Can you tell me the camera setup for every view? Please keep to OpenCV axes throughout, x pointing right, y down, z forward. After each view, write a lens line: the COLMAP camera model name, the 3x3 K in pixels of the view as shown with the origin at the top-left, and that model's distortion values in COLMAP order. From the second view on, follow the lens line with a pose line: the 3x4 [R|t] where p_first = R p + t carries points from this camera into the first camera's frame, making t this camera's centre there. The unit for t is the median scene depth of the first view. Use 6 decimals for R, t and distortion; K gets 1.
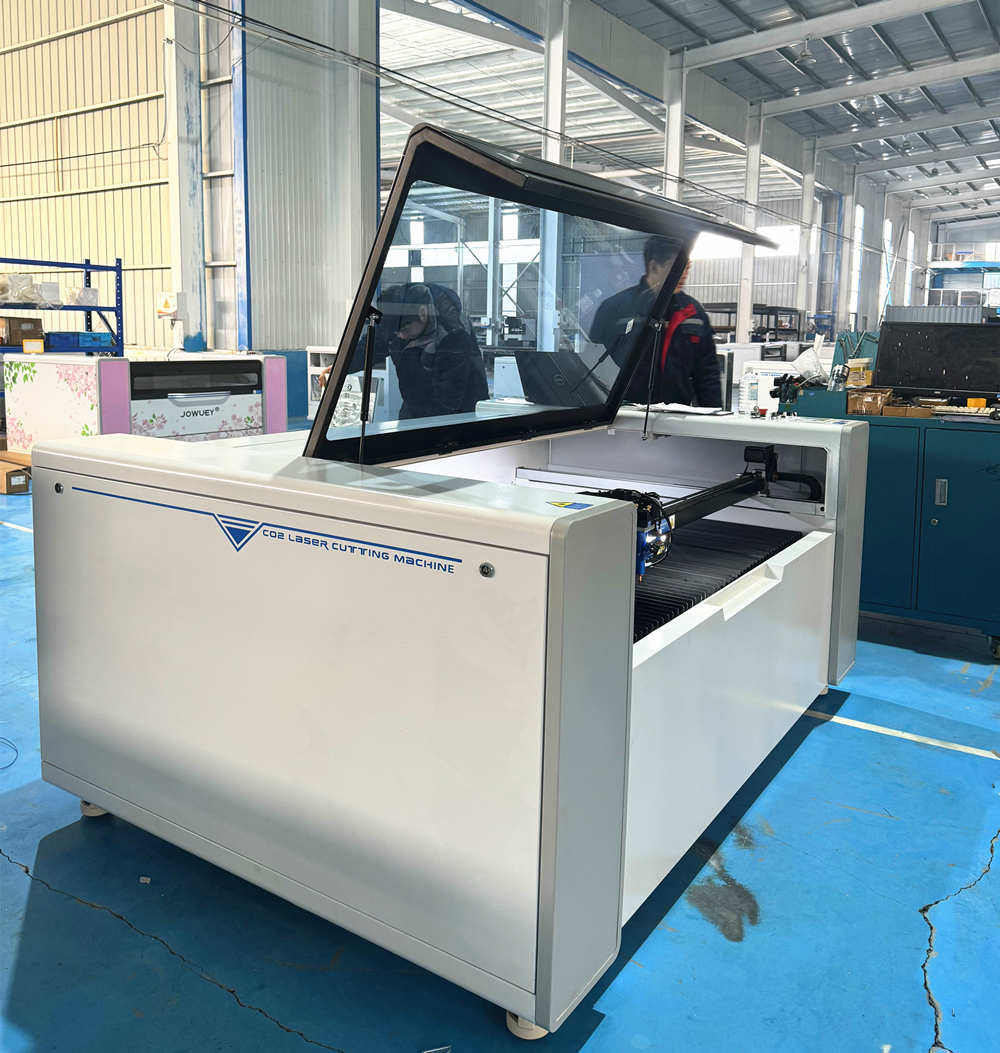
lens RADIAL K [[914.6, 0, 500.0], [0, 914.6, 526.5], [0, 0, 1]] dist [0.123644, -0.271762]
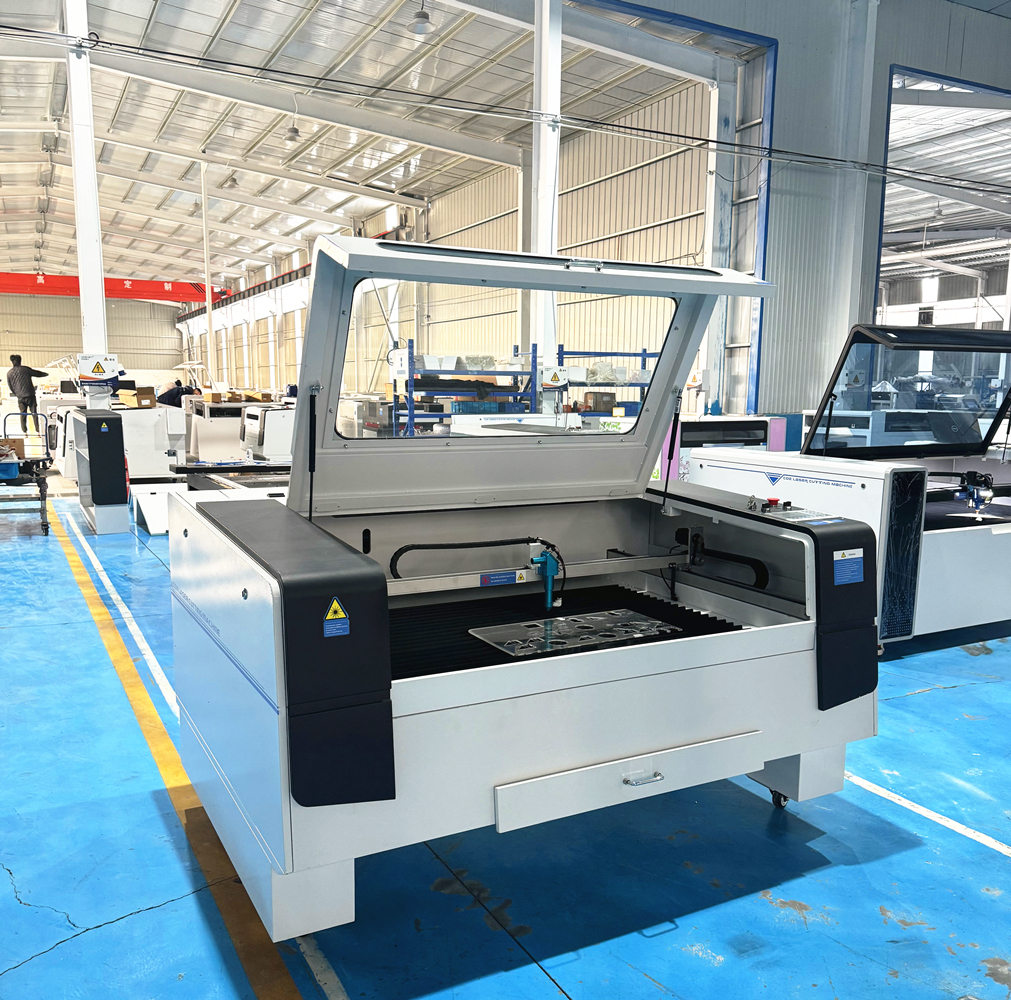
lens RADIAL K [[935.3, 0, 507.5], [0, 935.3, 582.8], [0, 0, 1]] dist [-0.009406, -0.089614]
pose [[0.876172, 0.077553, -0.475719, 0.049612], [-0.082735, 0.996521, 0.010076, 0.048581], [0.474845, 0.030531, 0.879540, -0.245717]]
